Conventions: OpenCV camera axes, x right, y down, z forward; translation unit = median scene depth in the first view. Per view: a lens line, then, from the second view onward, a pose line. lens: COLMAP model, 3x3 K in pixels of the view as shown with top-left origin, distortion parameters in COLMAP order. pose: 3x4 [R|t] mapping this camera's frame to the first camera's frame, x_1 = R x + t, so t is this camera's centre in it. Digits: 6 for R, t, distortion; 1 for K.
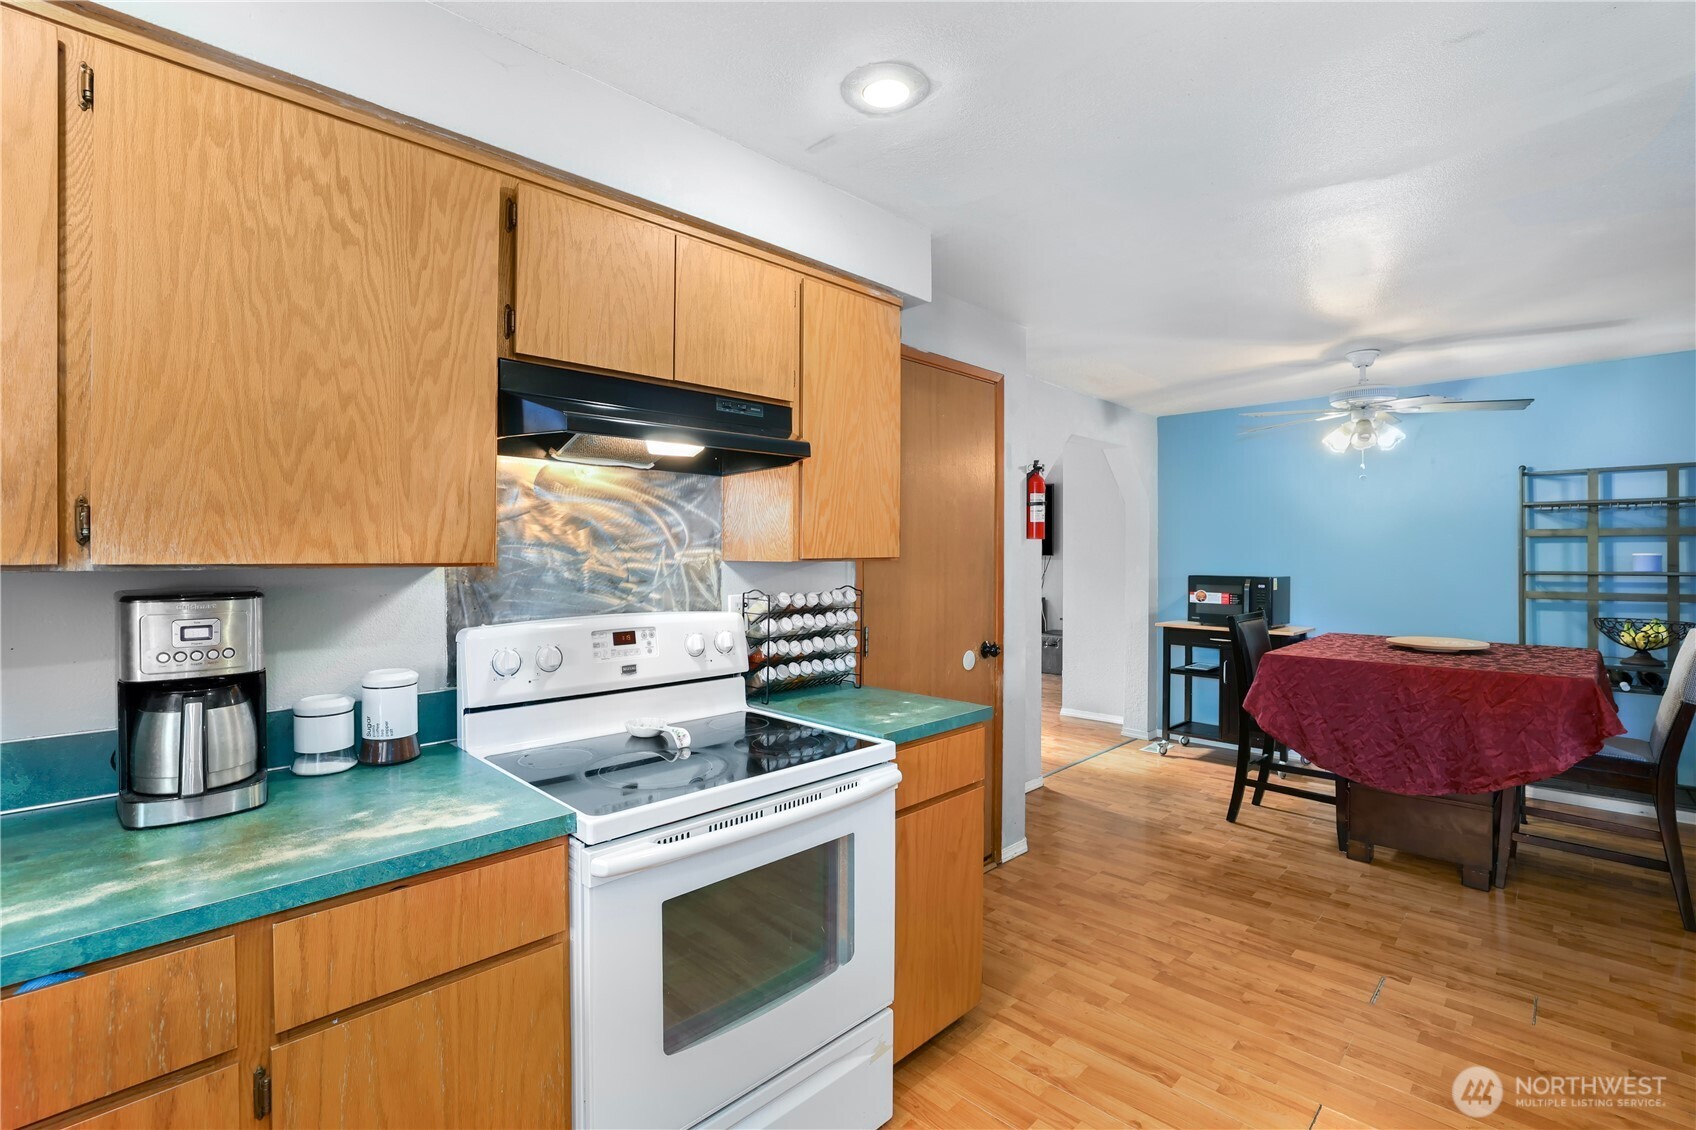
lens RADIAL K [[769.5, 0, 855.9], [0, 769.5, 552.6], [0, 0, 1]] dist [-0.025042, 0.004502]
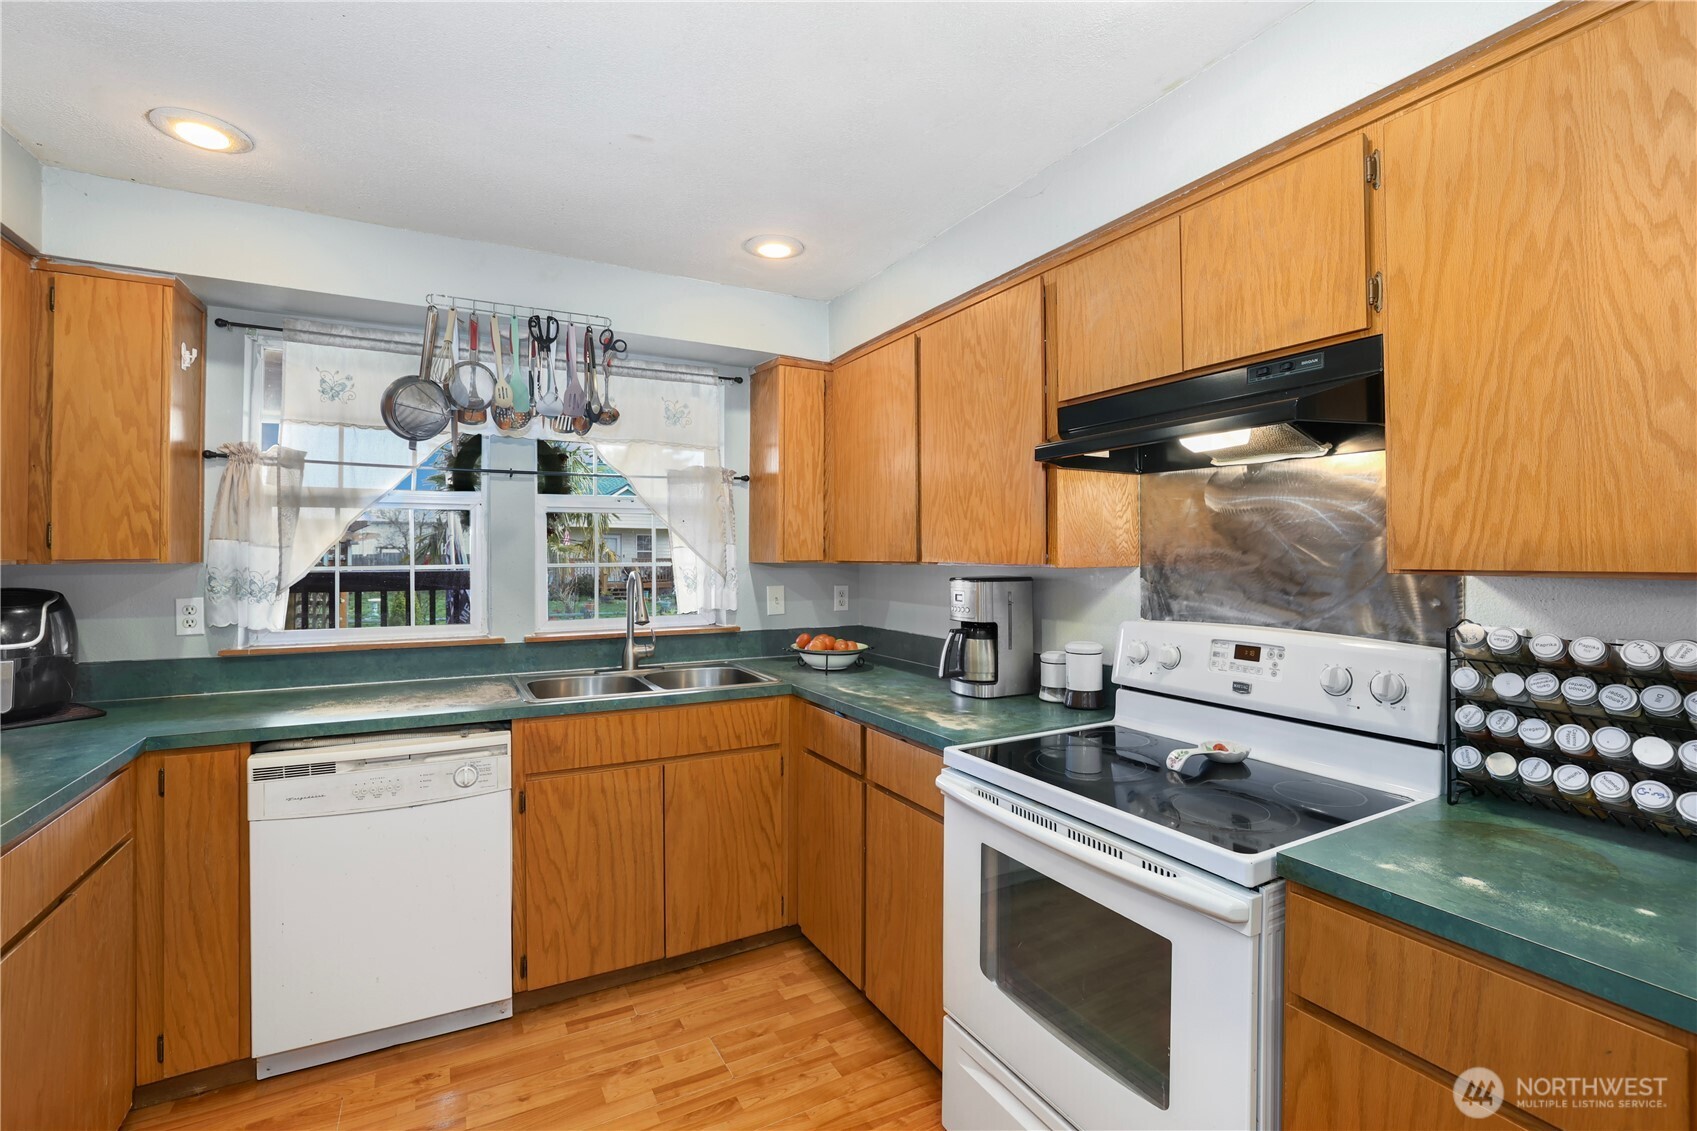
lens RADIAL K [[770.0, 0, 845.7], [0, 770.0, 543.8], [0, 0, 1]] dist [-0.025042, 0.004502]
pose [[-0.292013, -0.013639, -0.956317, 0.713943], [-0.001764, 0.999904, -0.013722, -0.003792], [0.956413, -0.002320, -0.292009, 0.828086]]
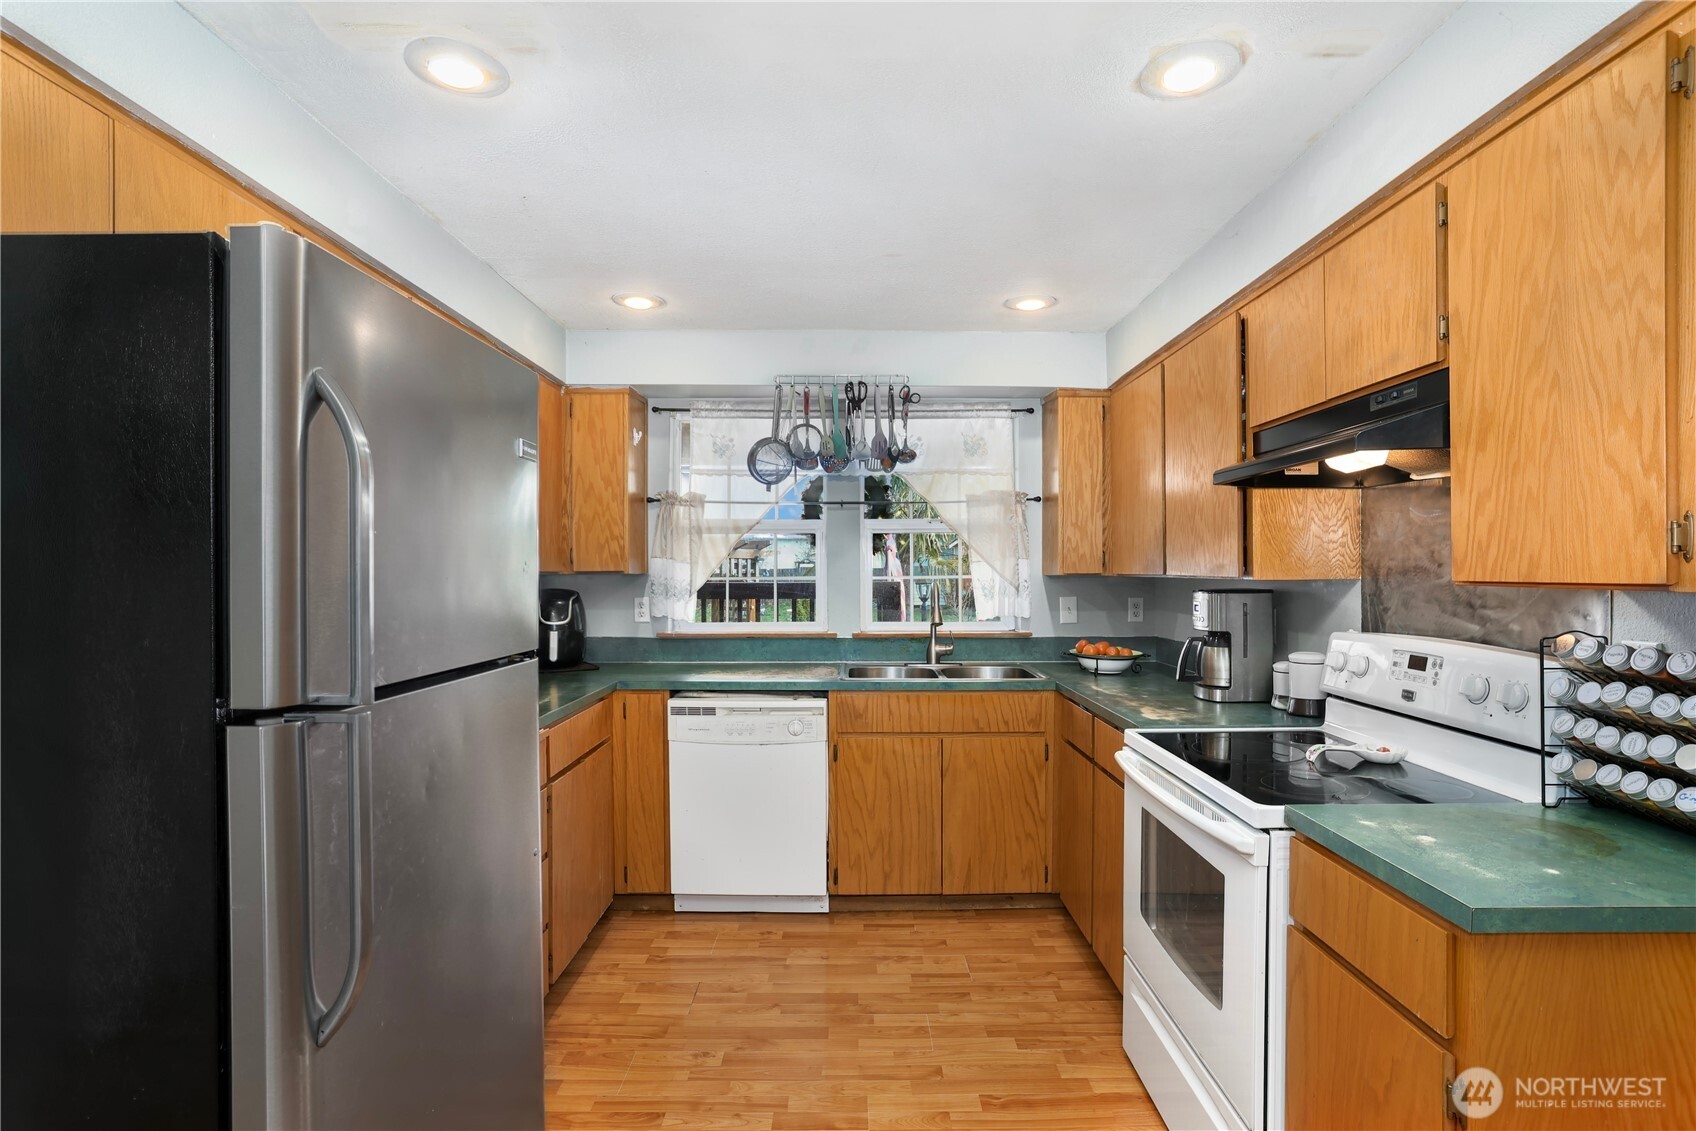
lens RADIAL K [[845.1, 0, 852.9], [0, 845.1, 571.6], [0, 0, 1]] dist [-0.020657, 0.002652]
pose [[-0.711692, 0.001747, -0.702490, 0.923229], [-0.002110, 0.999987, 0.004624, -0.002699], [0.702489, 0.004773, -0.711679, 1.268438]]
